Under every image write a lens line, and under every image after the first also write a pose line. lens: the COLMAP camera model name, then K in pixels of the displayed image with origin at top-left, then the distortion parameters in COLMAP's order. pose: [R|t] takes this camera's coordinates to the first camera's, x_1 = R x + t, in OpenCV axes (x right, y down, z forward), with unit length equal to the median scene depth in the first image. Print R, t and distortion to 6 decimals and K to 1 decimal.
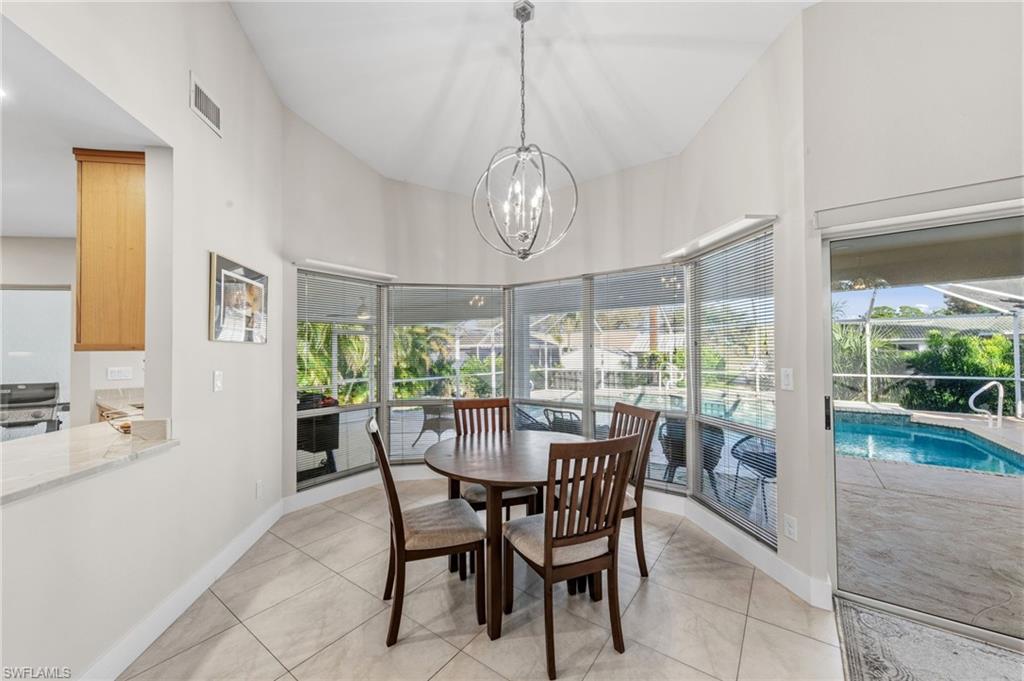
lens RADIAL K [[379.6, 0, 513.6], [0, 379.6, 347.0], [0, 0, 1]] dist [-0.002430, -0.000210]
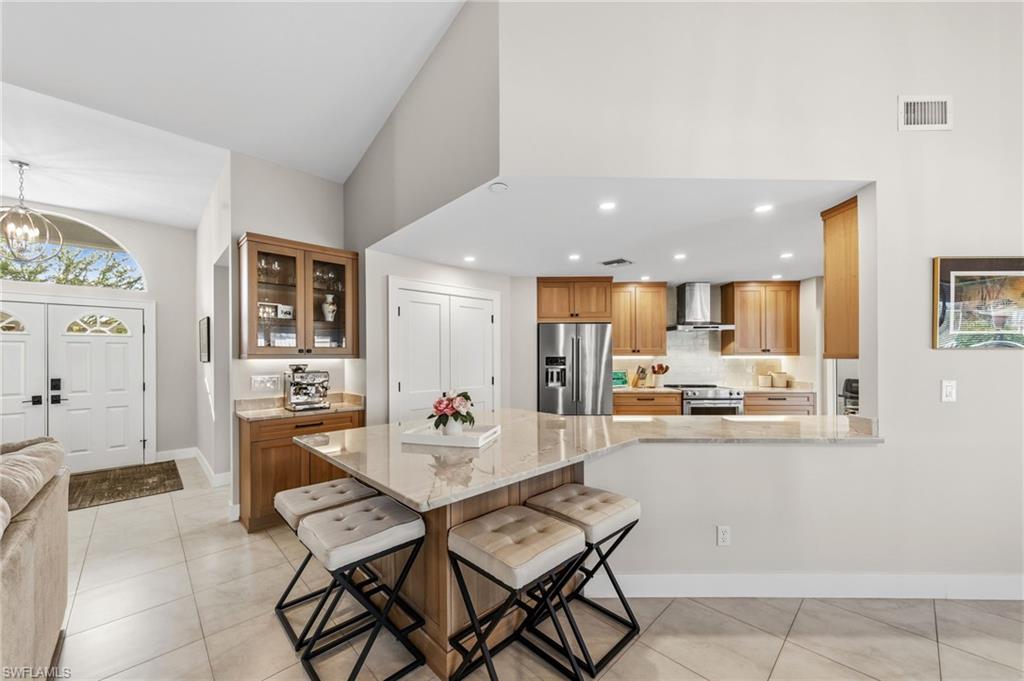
lens RADIAL K [[379.6, 0, 511.0], [0, 379.6, 347.4], [0, 0, 1]] dist [-0.002430, -0.000210]
pose [[-0.193320, -0.009553, -0.981089, 0.428937], [0.021126, 0.999680, -0.013897, -0.033532], [0.980908, -0.023413, -0.193056, 0.132487]]
